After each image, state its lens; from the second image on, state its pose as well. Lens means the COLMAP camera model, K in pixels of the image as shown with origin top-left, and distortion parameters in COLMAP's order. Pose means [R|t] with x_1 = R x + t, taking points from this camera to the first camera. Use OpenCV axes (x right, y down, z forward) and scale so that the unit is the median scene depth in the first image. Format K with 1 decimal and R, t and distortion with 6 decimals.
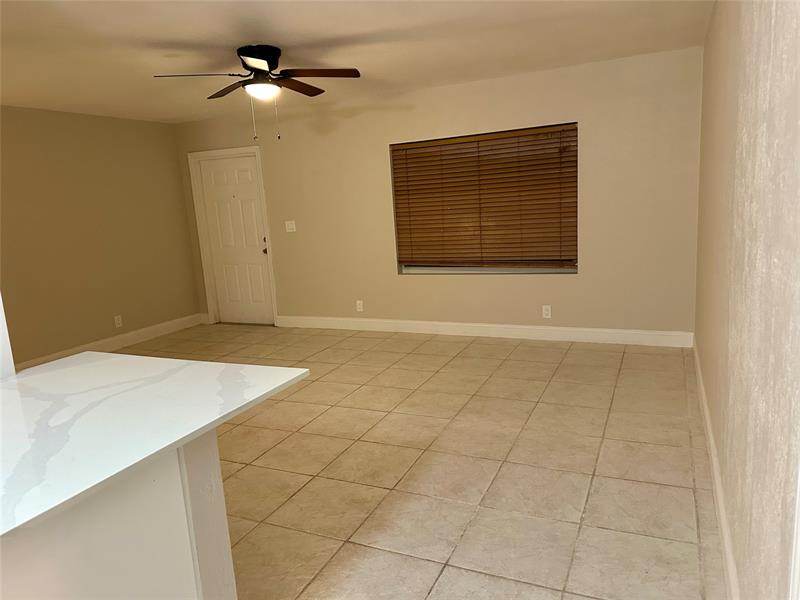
lens RADIAL K [[563.2, 0, 399.4], [0, 563.2, 299.3], [0, 0, 1]] dist [0.066735, -0.078230]
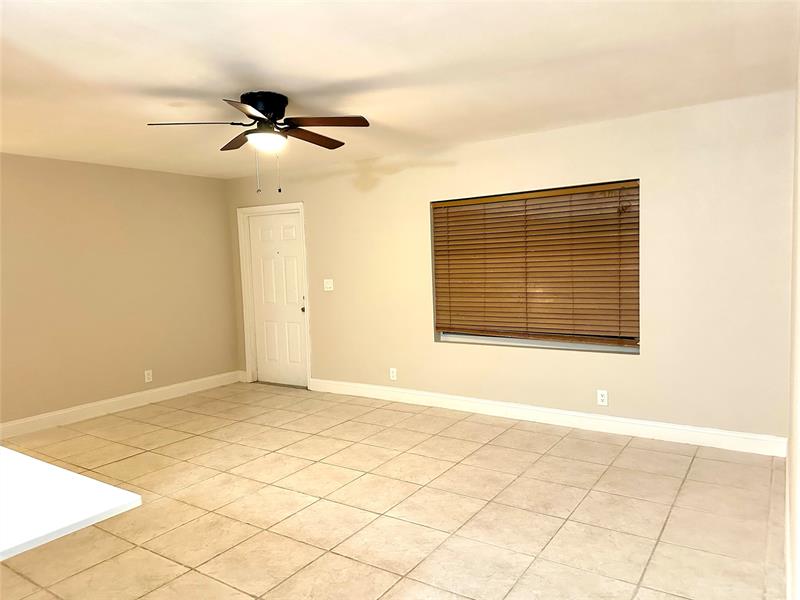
lens RADIAL K [[563.2, 0, 404.5], [0, 563.2, 300.7], [0, 0, 1]] dist [0.066735, -0.078230]
pose [[0.987668, 0.041388, -0.150994, 0.096499], [-0.056002, 0.994010, -0.093853, -0.026365], [0.146205, 0.101151, 0.984069, 0.115009]]
